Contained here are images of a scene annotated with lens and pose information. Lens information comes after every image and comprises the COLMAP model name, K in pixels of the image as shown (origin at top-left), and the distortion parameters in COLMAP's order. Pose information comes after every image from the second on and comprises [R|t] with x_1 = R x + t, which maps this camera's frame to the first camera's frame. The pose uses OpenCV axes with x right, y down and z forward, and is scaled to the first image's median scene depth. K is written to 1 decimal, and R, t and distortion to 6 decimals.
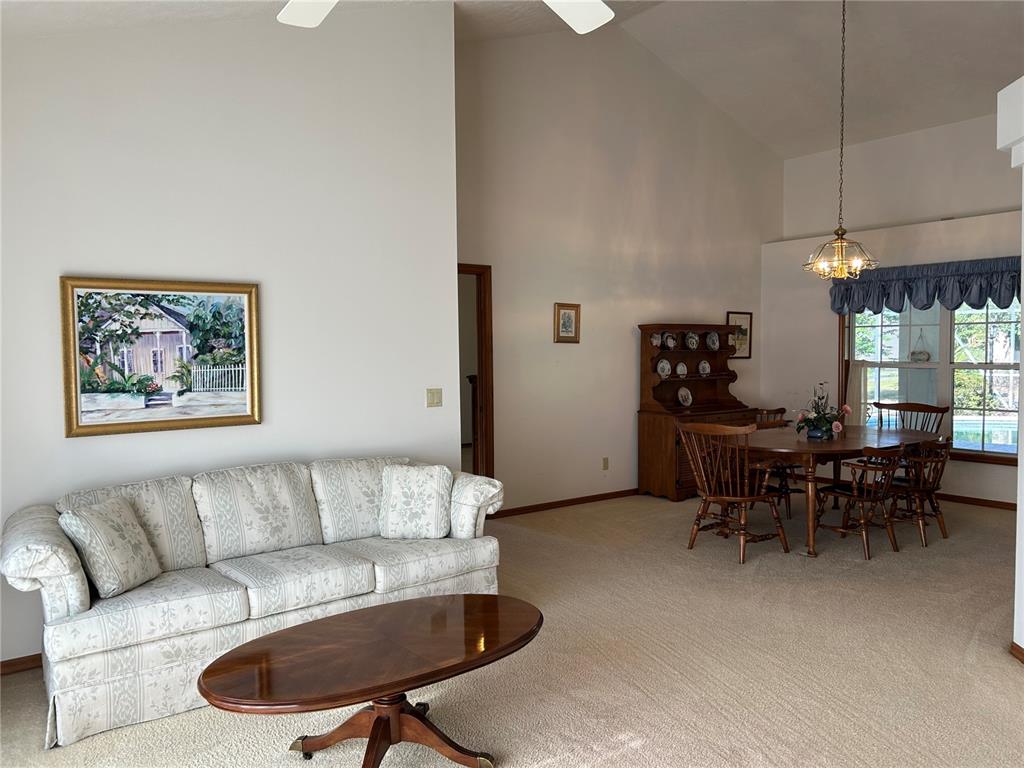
lens RADIAL K [[756.4, 0, 513.8], [0, 756.4, 381.4], [0, 0, 1]] dist [0.018181, -0.006575]
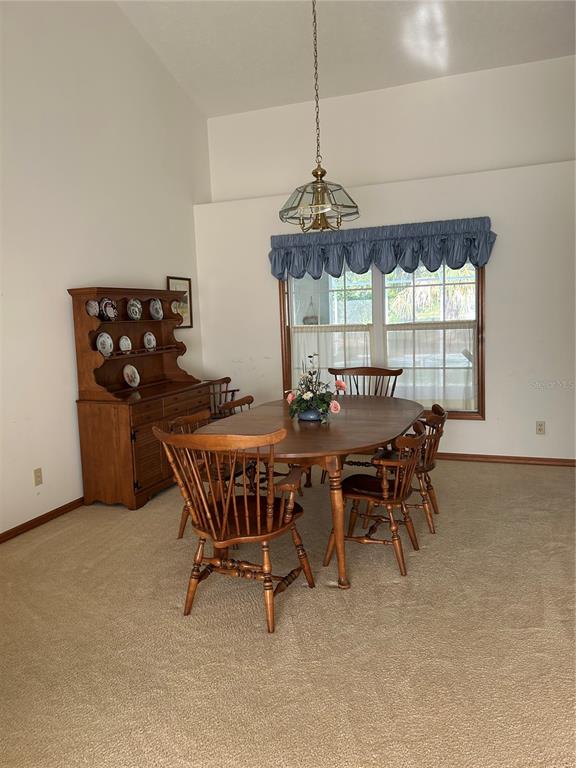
lens RADIAL K [[567.3, 0, 284.8], [0, 567.3, 382.7], [0, 0, 1]] dist [0.018181, -0.006575]
pose [[0.849997, -0.085286, 0.519838, 0.060901], [0.049641, 0.995384, 0.082135, -0.022942], [-0.524443, -0.044009, 0.850307, 0.544432]]
